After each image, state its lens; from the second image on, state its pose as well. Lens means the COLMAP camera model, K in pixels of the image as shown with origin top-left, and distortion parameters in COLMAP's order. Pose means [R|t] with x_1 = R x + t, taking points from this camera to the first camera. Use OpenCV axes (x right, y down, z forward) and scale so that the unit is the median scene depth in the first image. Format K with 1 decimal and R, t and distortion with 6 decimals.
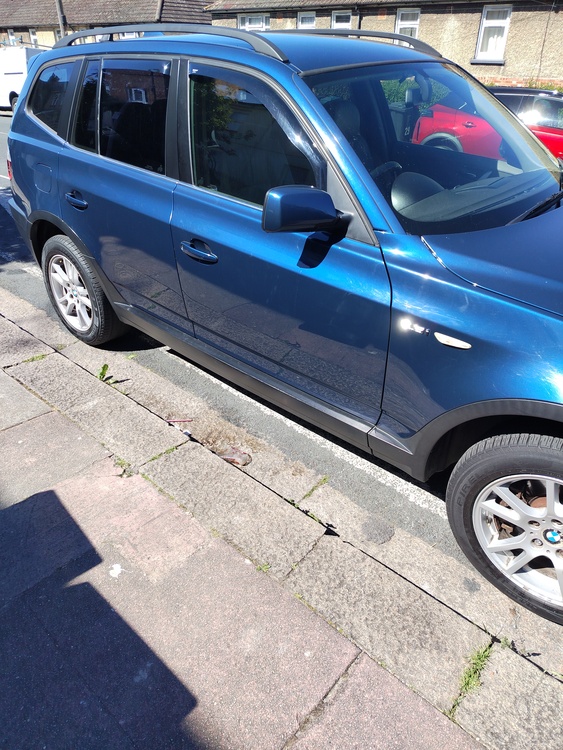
lens RADIAL K [[530.2, 0, 281.5], [0, 530.2, 375.0], [0, 0, 1]] dist [0.018524, -0.000437]
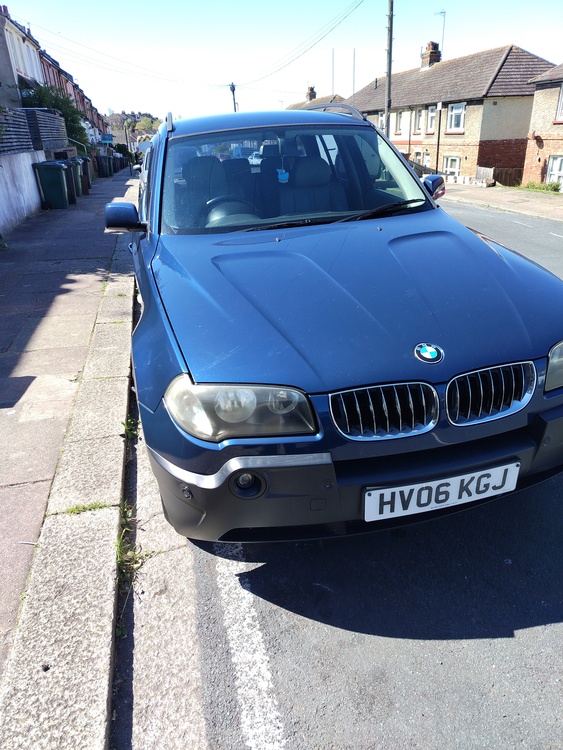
lens RADIAL K [[530.2, 0, 281.5], [0, 530.2, 375.0], [0, 0, 1]] dist [0.018524, -0.000437]
pose [[0.822966, 0.199646, -0.531855, 0.804686], [-0.255723, 0.966186, -0.033010, 0.046548], [0.507280, 0.163173, 0.846192, -0.035225]]
